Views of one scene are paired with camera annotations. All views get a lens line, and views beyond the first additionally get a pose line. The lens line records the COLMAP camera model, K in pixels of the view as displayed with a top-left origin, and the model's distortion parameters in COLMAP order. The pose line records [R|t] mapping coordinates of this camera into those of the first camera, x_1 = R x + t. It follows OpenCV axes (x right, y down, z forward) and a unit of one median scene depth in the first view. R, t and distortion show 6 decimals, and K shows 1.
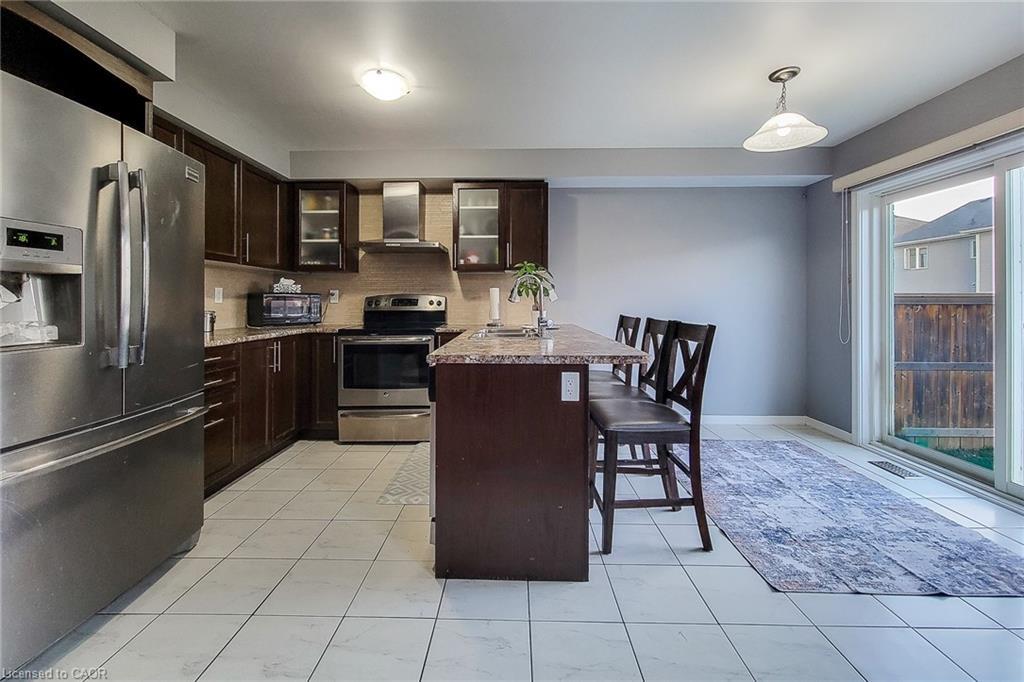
lens RADIAL K [[436.3, 0, 505.1], [0, 436.3, 295.4], [0, 0, 1]] dist [0.003650, 0.001535]
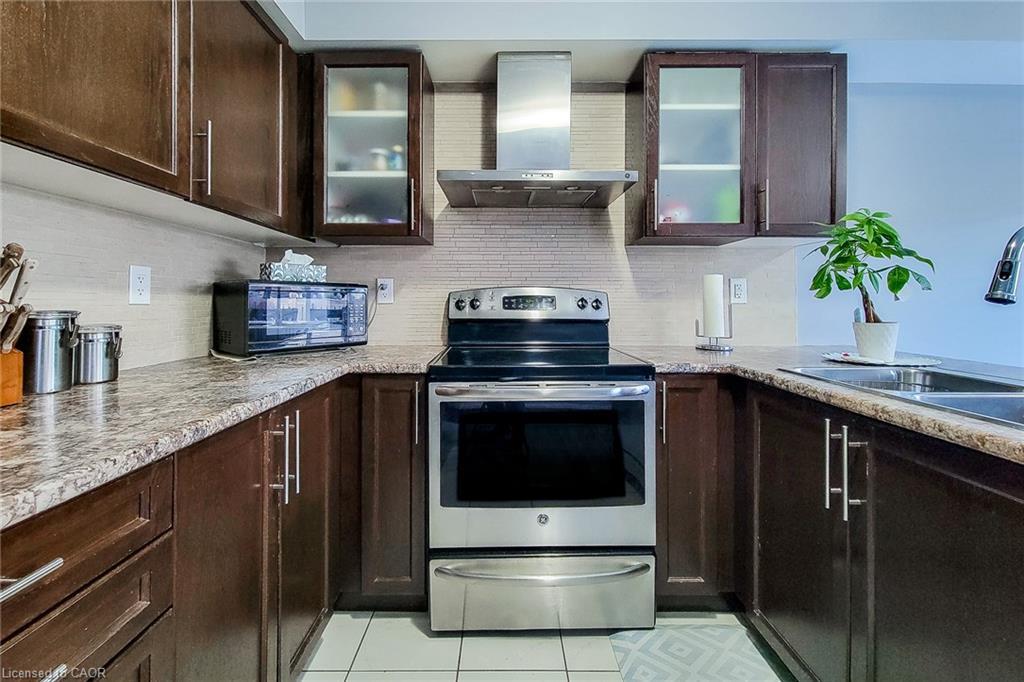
lens RADIAL K [[436.3, 0, 494.2], [0, 436.3, 296.7], [0, 0, 1]] dist [0.003650, 0.001535]
pose [[0.999742, 0.003999, 0.022375, -0.298135], [-0.004063, 0.999988, 0.002809, 0.008118], [-0.022363, -0.002899, 0.999746, 0.522921]]
